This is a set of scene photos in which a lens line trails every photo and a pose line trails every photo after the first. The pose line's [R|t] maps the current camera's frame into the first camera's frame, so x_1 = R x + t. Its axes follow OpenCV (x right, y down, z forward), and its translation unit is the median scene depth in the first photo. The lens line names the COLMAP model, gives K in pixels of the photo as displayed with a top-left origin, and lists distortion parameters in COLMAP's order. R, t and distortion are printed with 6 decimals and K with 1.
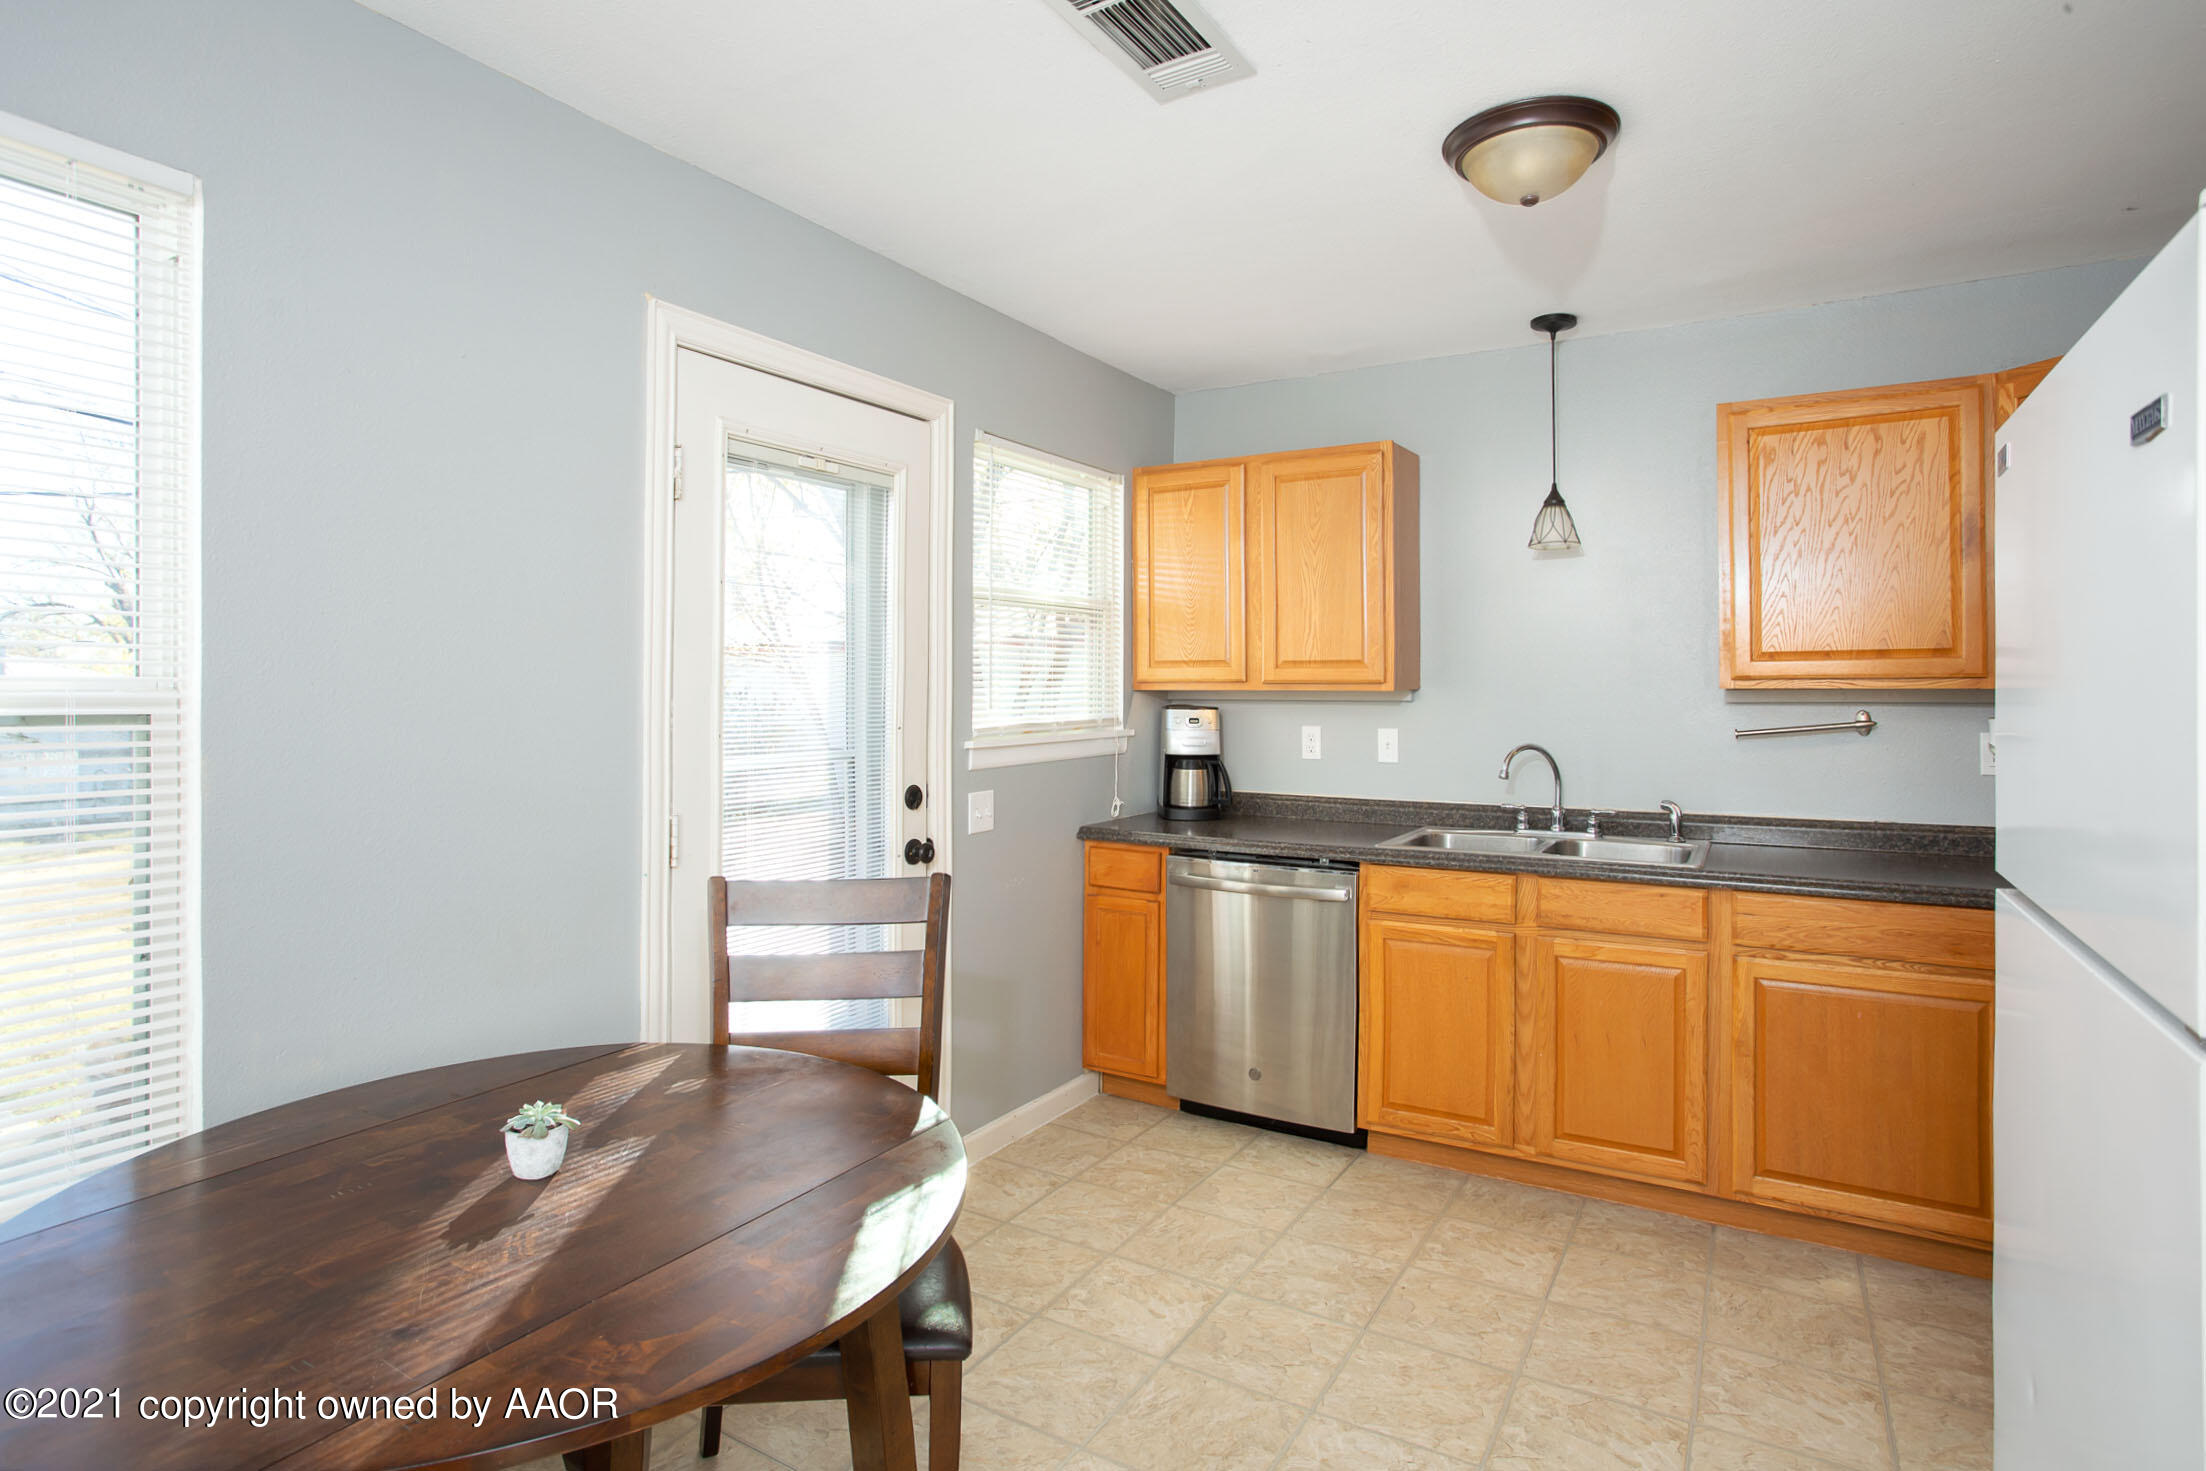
lens RADIAL K [[1149.4, 0, 1095.0], [0, 1149.4, 733.0], [0, 0, 1]] dist [-0.003200, -0.000418]
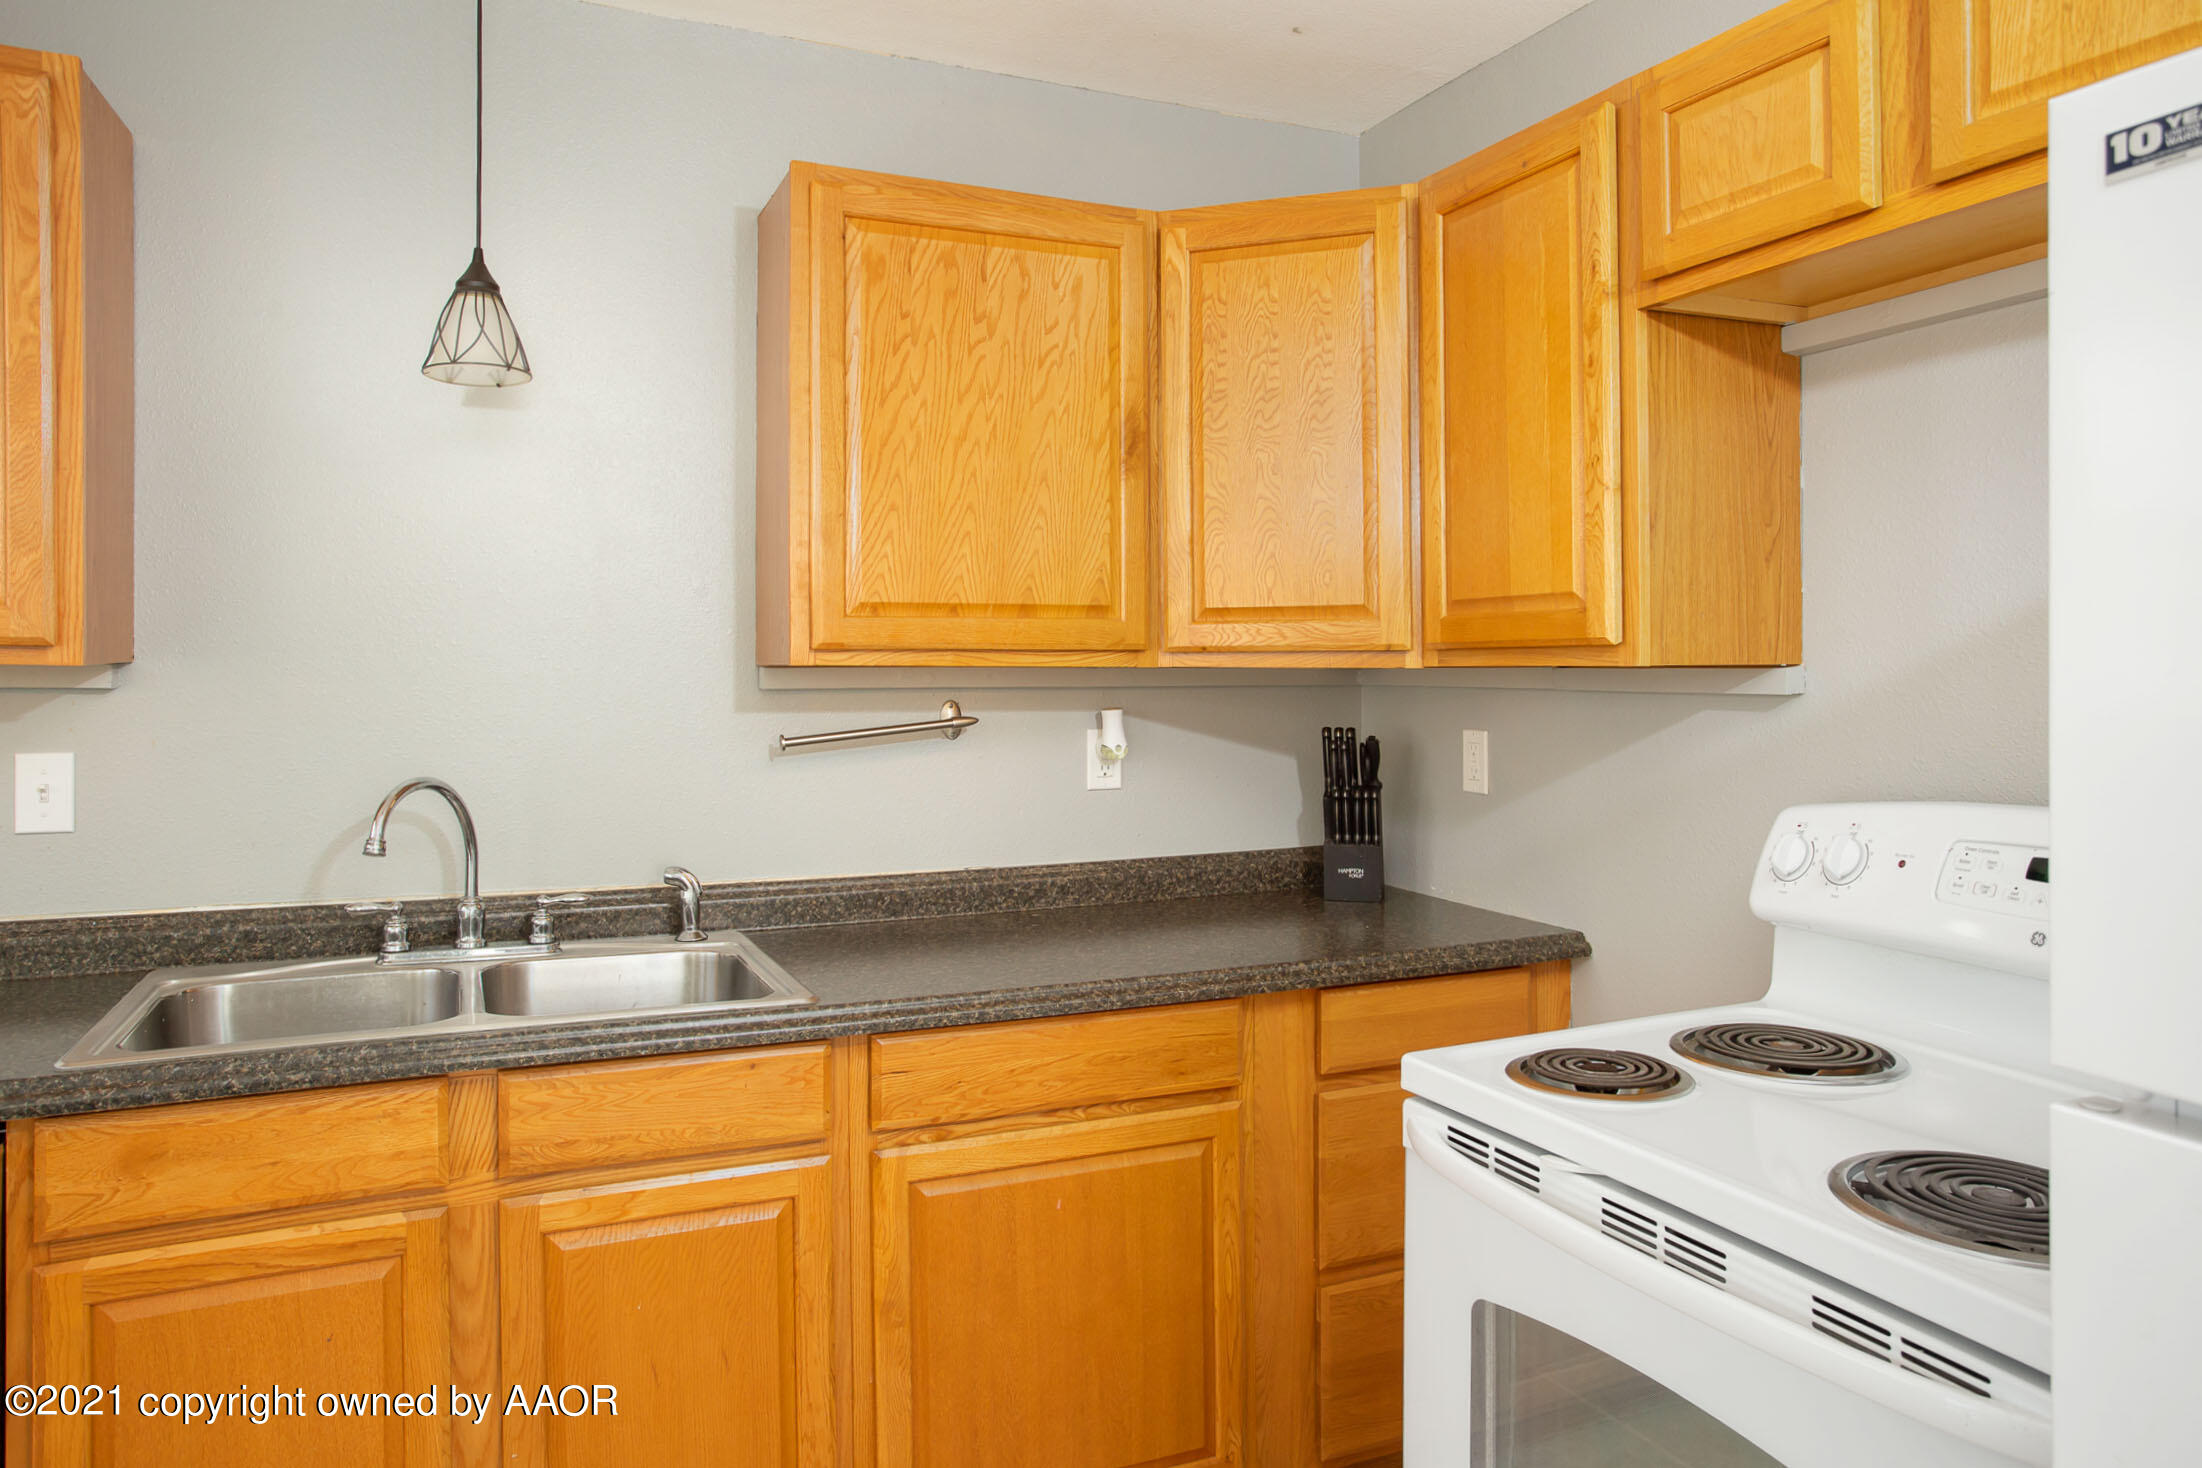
lens RADIAL K [[1420.7, 0, 1103.3], [0, 1420.7, 671.8], [0, 0, 1]] dist [-0.027291, 0.027067]
pose [[0.559752, 0.001442, 0.828659, 0.051118], [0.025506, 0.999495, -0.018968, -0.017953], [-0.828267, 0.031754, 0.559433, 0.476474]]
